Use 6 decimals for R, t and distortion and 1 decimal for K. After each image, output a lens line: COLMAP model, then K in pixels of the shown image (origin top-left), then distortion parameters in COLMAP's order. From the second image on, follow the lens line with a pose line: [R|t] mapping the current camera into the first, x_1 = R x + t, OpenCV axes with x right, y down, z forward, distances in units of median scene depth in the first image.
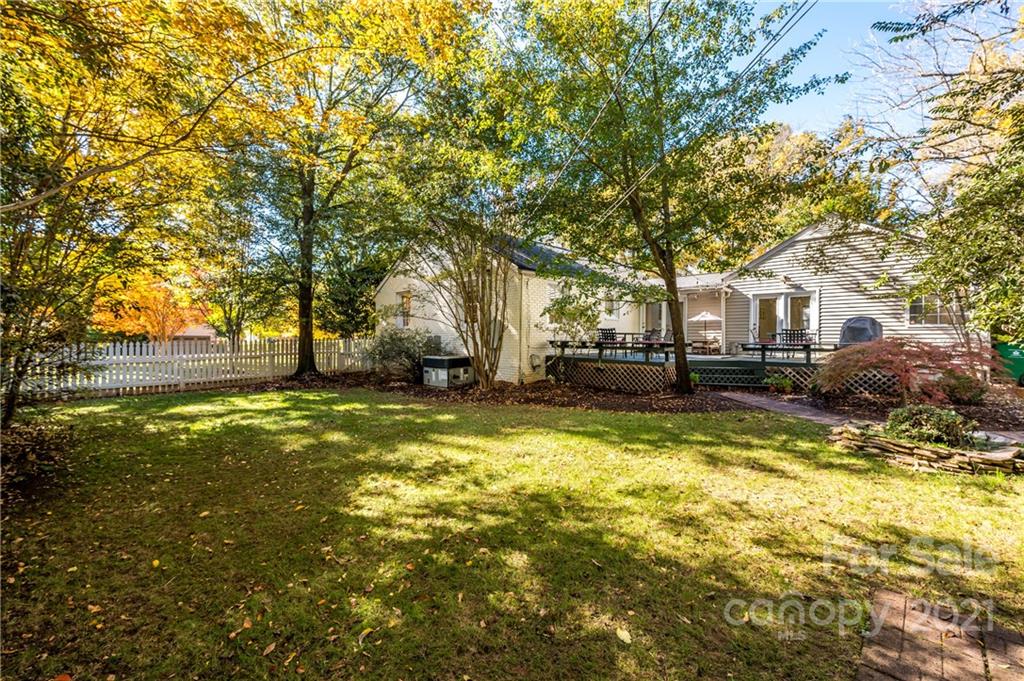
lens RADIAL K [[406.0, 0, 512.6], [0, 406.0, 339.7], [0, 0, 1]] dist [-0.000673, 0.000070]
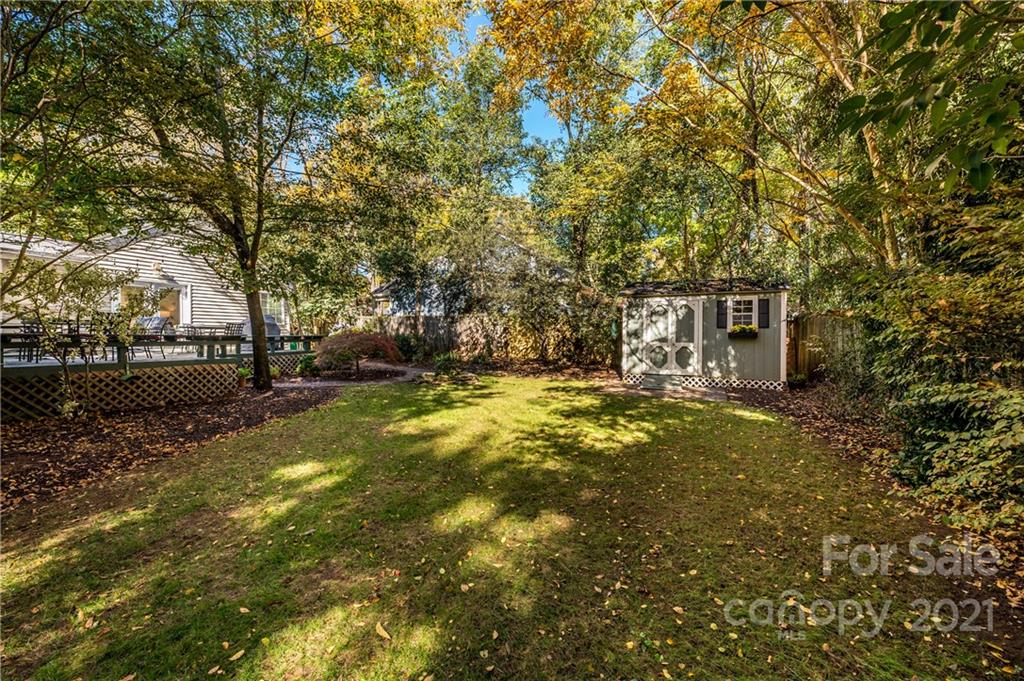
lens RADIAL K [[406.0, 0, 512.6], [0, 406.0, 339.7], [0, 0, 1]] dist [-0.000673, 0.000070]
pose [[-0.304483, -0.009044, 0.952475, -0.479213], [0.009609, 0.999875, 0.012566, 0.009620], [-0.952469, 0.012978, -0.304358, 0.551869]]
